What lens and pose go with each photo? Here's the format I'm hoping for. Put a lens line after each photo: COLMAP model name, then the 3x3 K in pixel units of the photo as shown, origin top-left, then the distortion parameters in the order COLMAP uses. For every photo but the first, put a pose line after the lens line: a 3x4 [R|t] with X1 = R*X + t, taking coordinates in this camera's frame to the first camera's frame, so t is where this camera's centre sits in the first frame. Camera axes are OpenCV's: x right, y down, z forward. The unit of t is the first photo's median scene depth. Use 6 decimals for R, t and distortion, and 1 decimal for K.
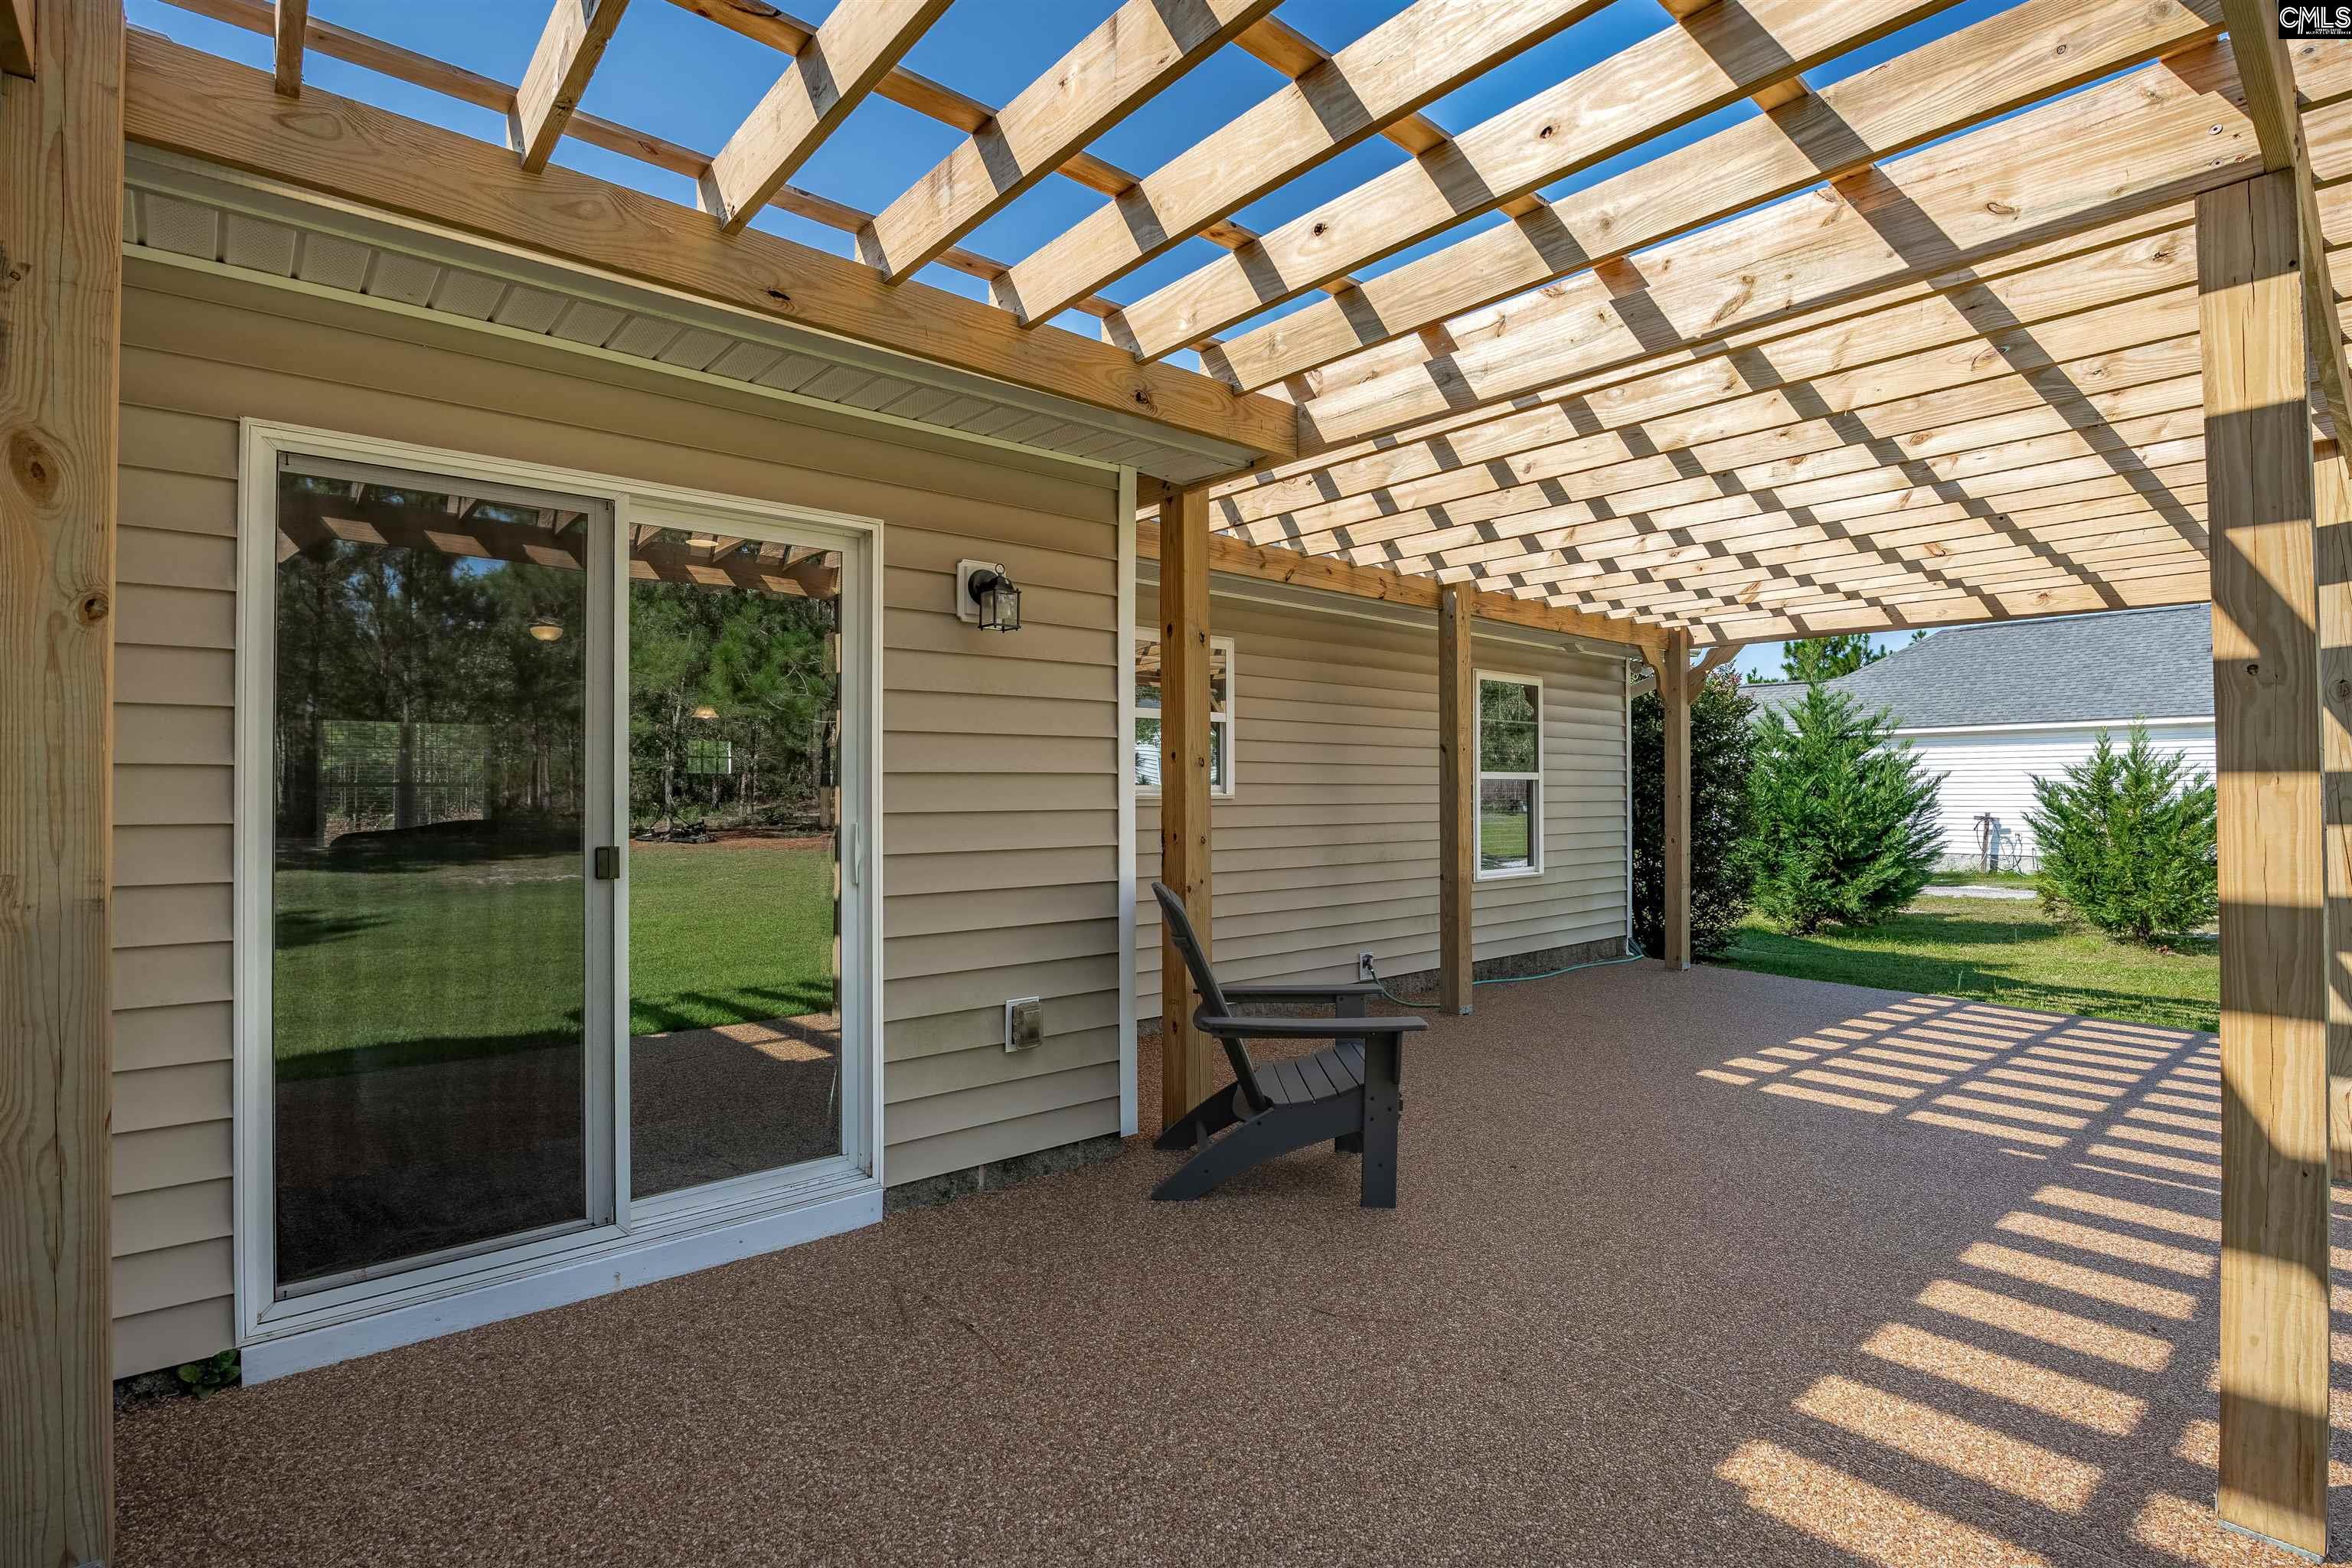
lens RADIAL K [[1106.4, 0, 1176.0], [0, 1106.4, 779.6], [0, 0, 1]] dist [-0.081898, 0.043346]
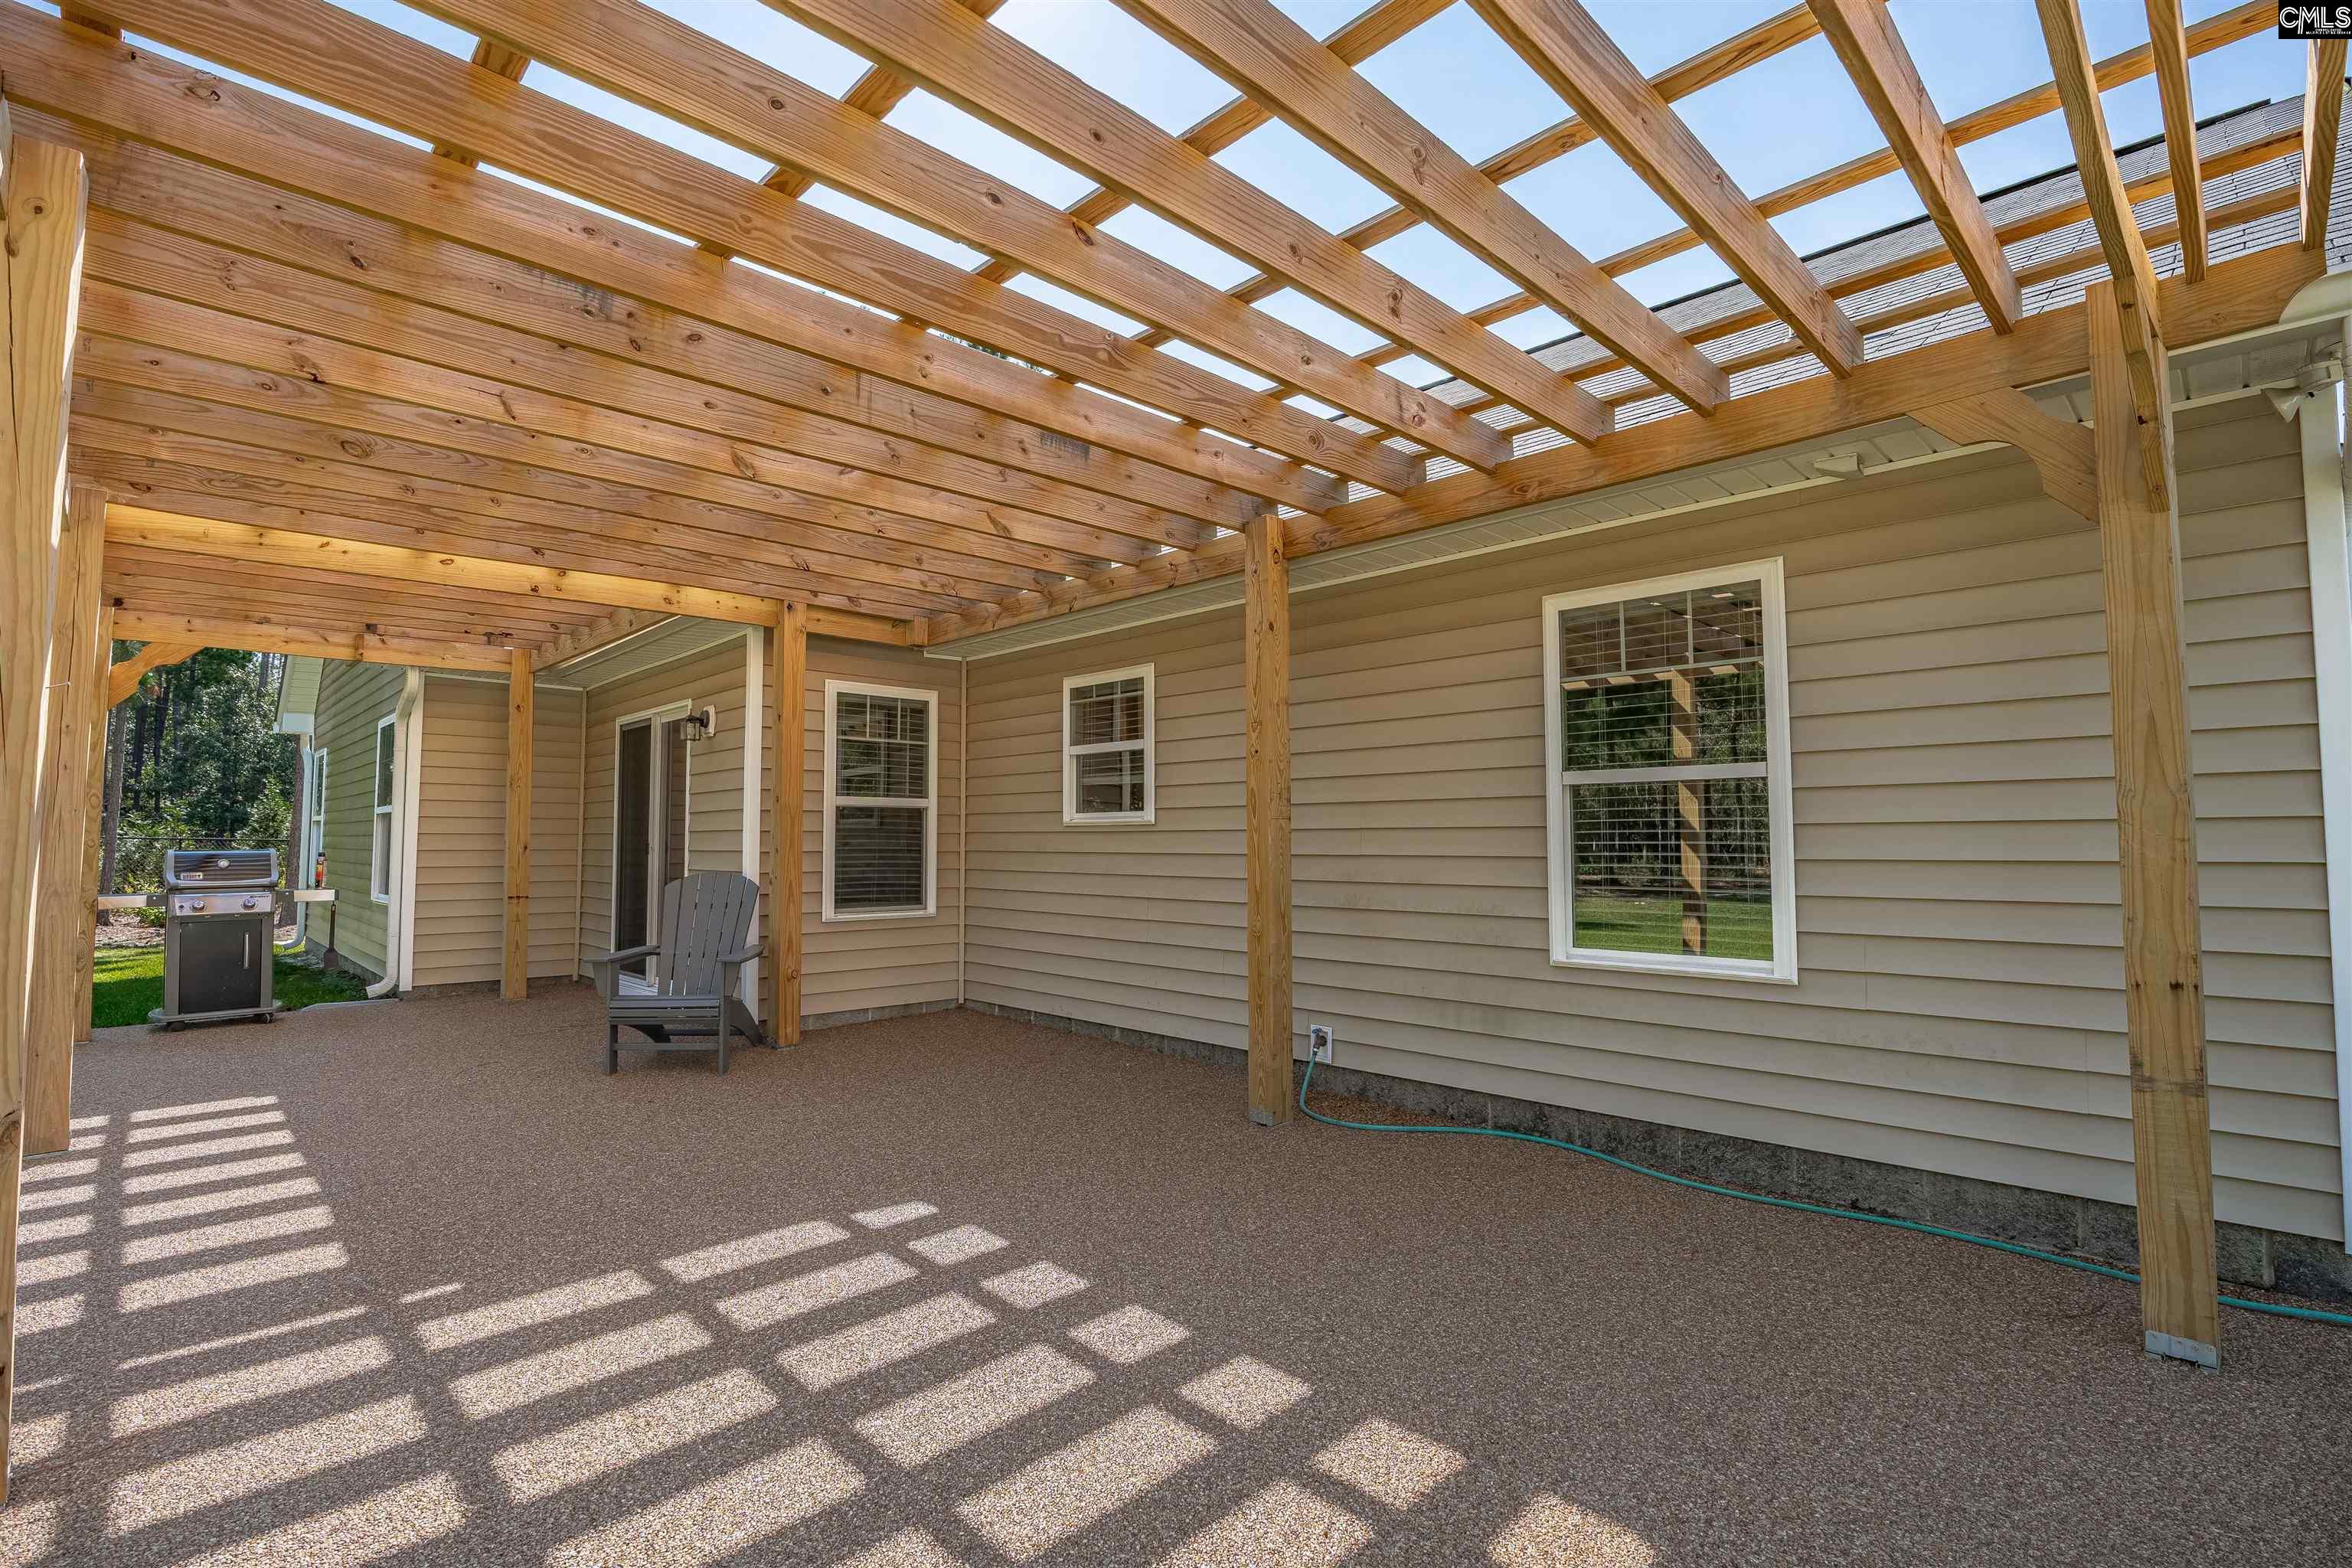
lens RADIAL K [[1106.4, 0, 1176.0], [0, 1106.4, 779.6], [0, 0, 1]] dist [-0.081898, 0.043346]
pose [[0.076232, -0.060800, -0.995235, 1.908463], [0.011817, 0.998124, -0.060071, 0.063820], [0.997020, -0.007182, 0.076808, 1.755737]]
